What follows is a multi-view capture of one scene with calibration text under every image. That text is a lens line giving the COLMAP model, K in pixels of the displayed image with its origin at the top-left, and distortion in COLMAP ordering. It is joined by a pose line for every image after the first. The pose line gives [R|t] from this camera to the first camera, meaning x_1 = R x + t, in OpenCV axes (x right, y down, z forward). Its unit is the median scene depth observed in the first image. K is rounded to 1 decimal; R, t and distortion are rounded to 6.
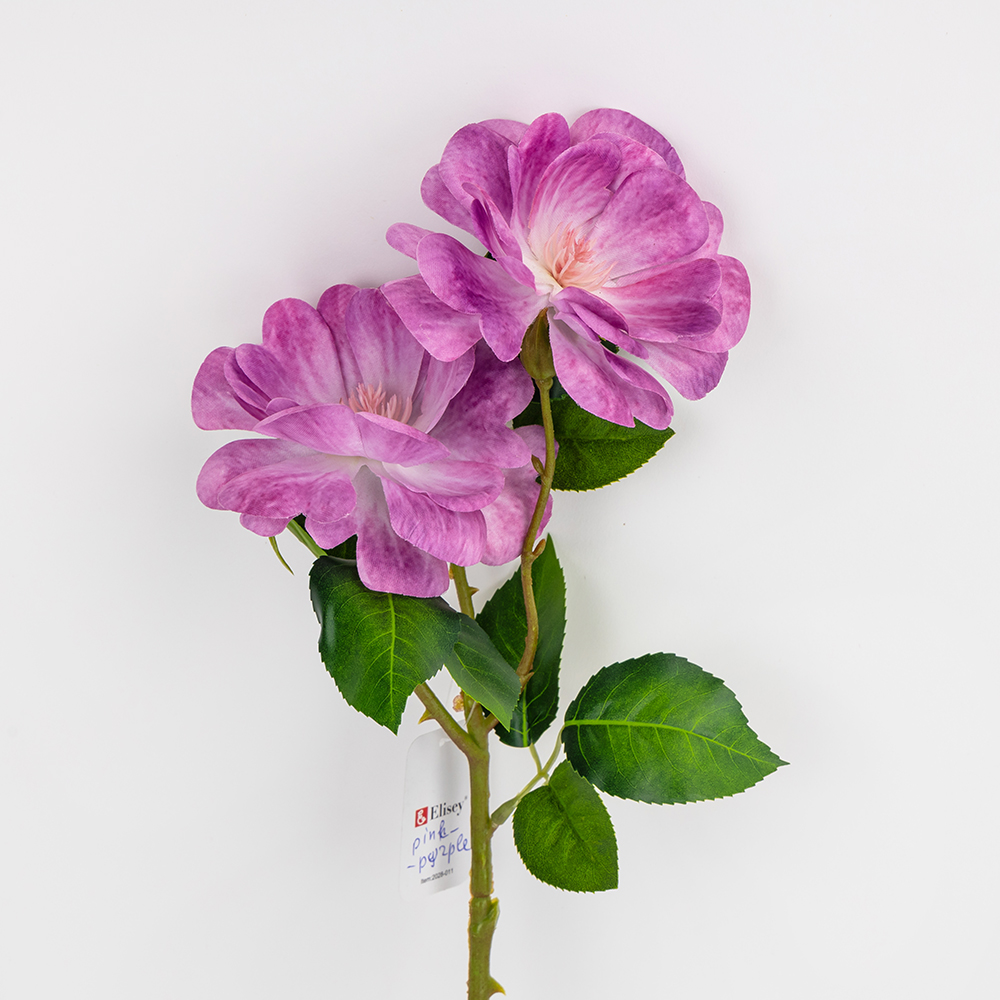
lens RADIAL K [[5468.5, 0, 500.0], [0, 5468.5, 500.0], [0, 0, 1]] dist [-0.538508, -5.422273]
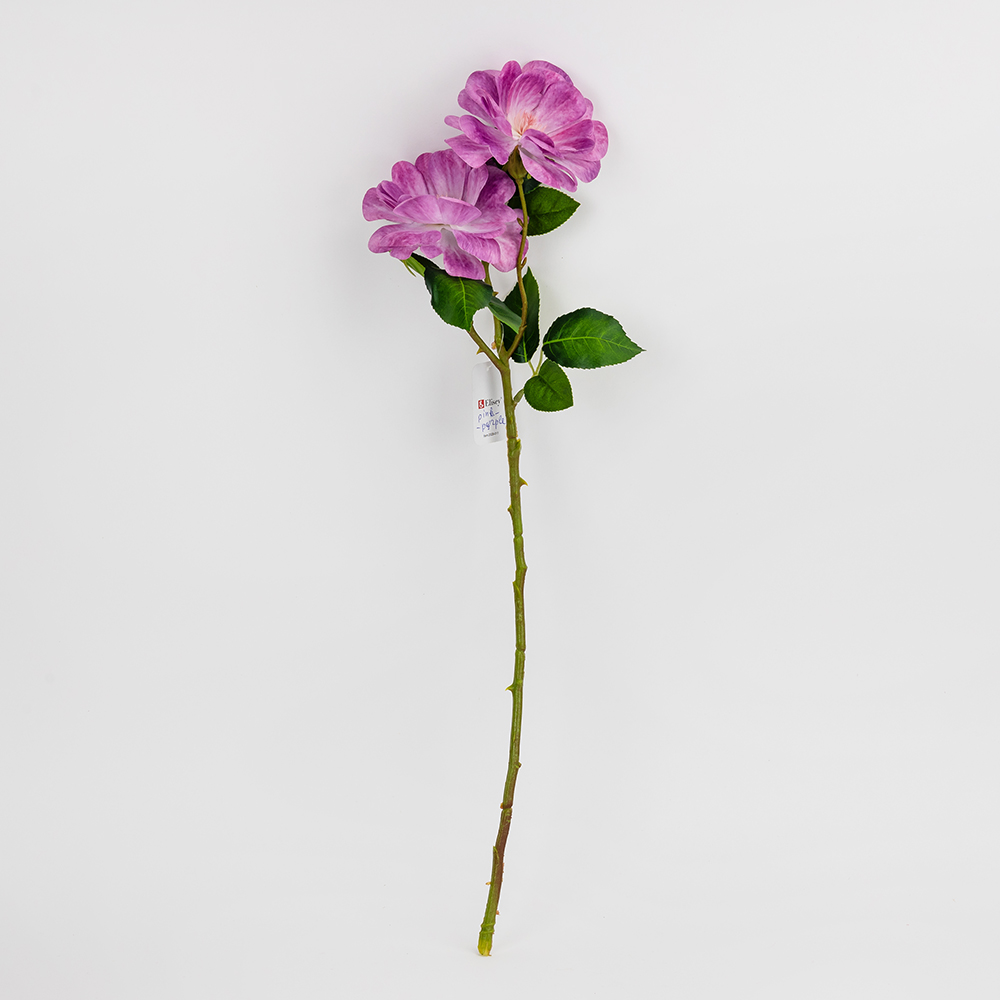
lens RADIAL K [[5468.5, 0, 500.0], [0, 5468.5, 500.0], [0, 0, 1]] dist [-0.538508, -5.422273]
pose [[0.996058, -0.088296, 0.008547, -0.030550], [0.088707, 0.991990, -0.089926, 0.307223], [-0.000538, 0.090330, 0.995912, -1.214433]]
